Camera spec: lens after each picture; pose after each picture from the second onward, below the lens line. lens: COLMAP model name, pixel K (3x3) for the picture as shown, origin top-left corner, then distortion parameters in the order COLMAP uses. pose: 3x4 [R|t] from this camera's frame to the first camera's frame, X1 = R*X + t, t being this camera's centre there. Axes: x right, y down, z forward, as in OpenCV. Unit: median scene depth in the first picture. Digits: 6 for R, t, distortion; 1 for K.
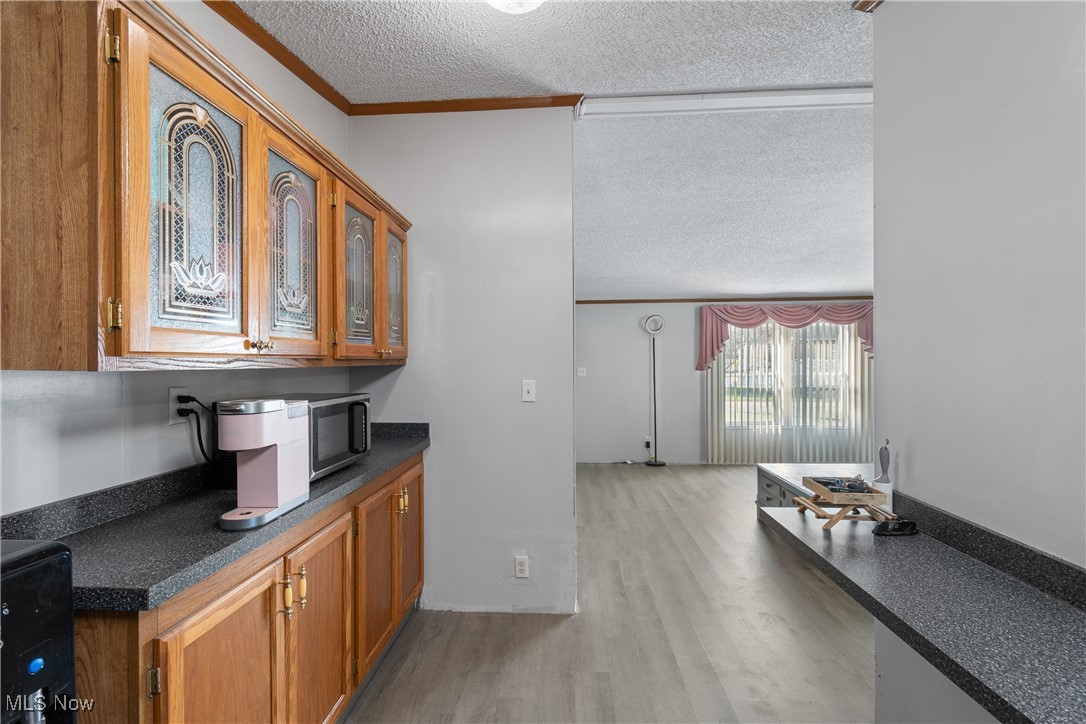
lens RADIAL K [[488.9, 0, 543.4], [0, 488.9, 360.6], [0, 0, 1]] dist [-0.000379, -0.000074]
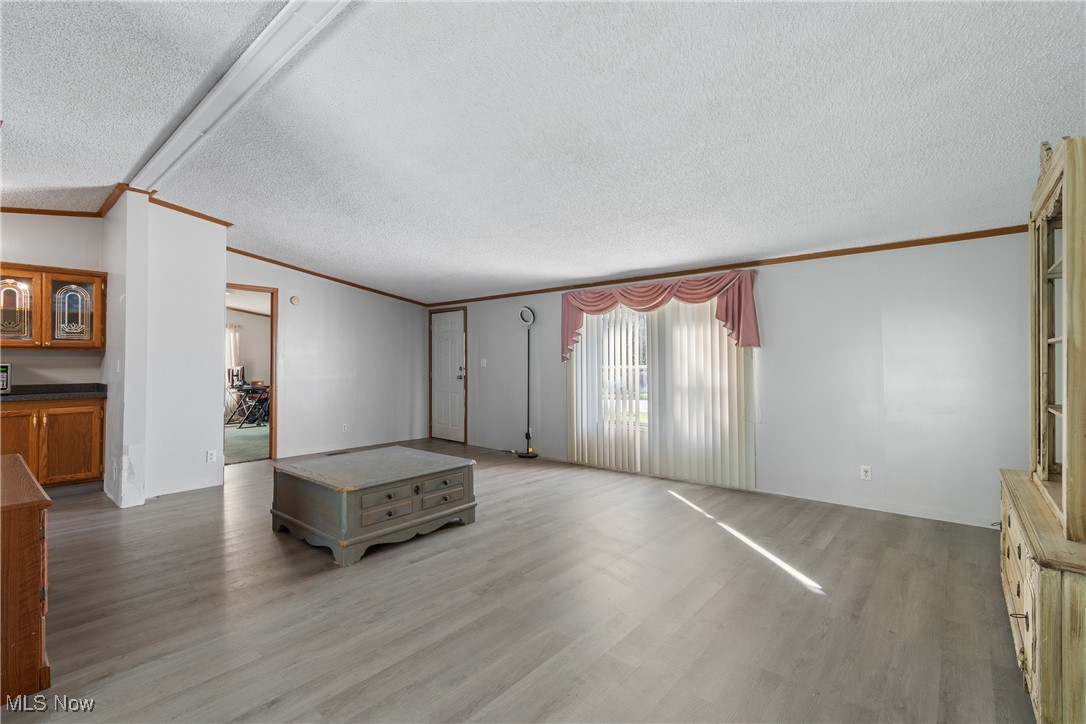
lens RADIAL K [[484.9, 0, 552.5], [0, 484.9, 357.6], [0, 0, 1]] dist [0.000840, -0.000310]
pose [[0.808710, 0.001640, -0.588205, 1.139797], [-0.004051, 0.999988, -0.002781, 0.018440], [0.588194, 0.004632, 0.808707, 0.308481]]
